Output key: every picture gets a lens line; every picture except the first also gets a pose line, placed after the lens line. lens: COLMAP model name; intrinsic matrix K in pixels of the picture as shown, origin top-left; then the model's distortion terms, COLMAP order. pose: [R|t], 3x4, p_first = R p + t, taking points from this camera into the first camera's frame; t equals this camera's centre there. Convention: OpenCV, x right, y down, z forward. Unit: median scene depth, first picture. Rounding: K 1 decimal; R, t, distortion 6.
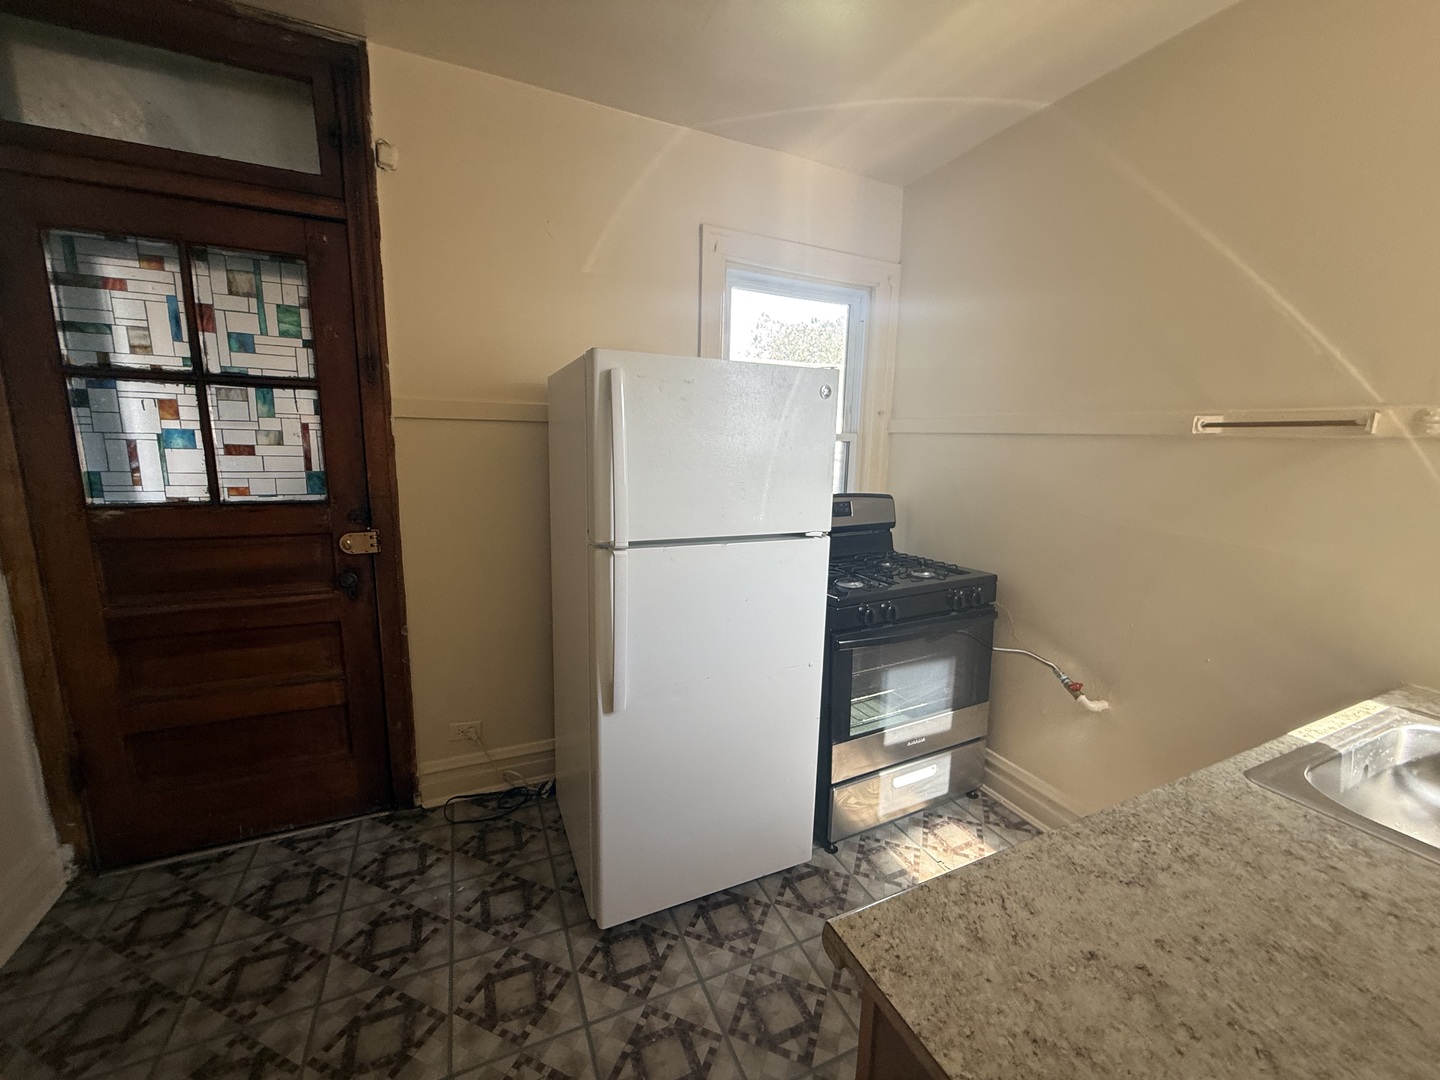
lens RADIAL K [[572.6, 0, 714.4], [0, 572.6, 538.3], [0, 0, 1]] dist [0.000132, 0.000487]
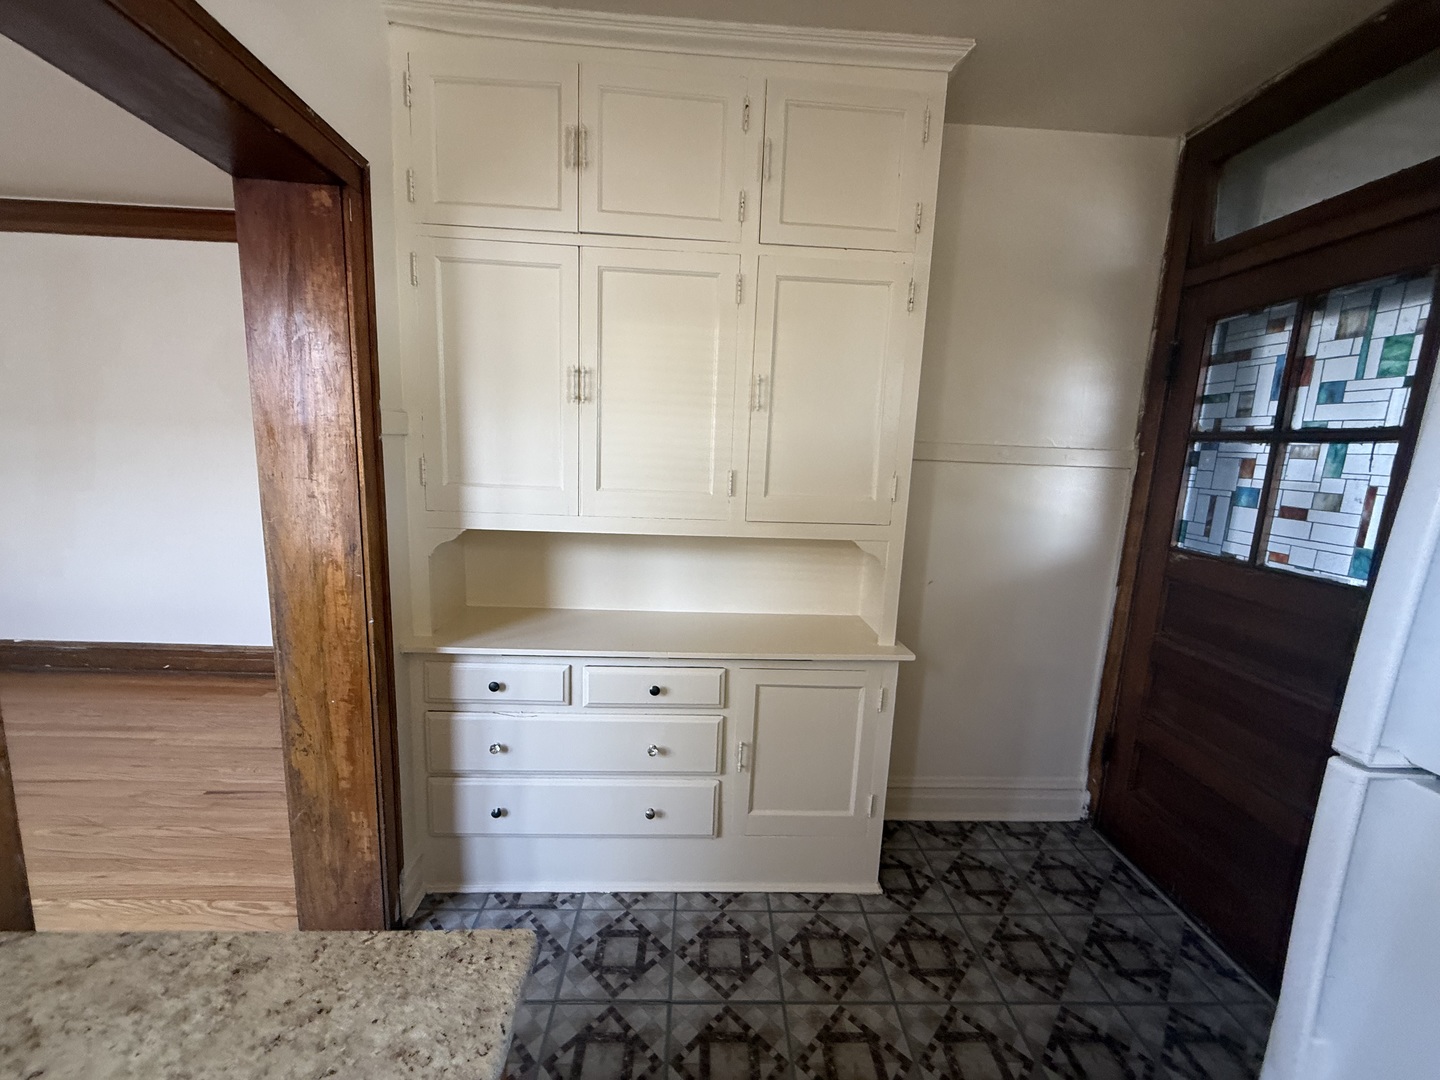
lens RADIAL K [[572.6, 0, 720.8], [0, 572.6, 538.1], [0, 0, 1]] dist [0.000132, 0.000487]
pose [[-0.368349, 0.110198, -0.923133, 0.338443], [-0.213231, 0.956466, 0.199261, -0.108250], [0.904904, 0.270239, -0.328816, 0.514587]]
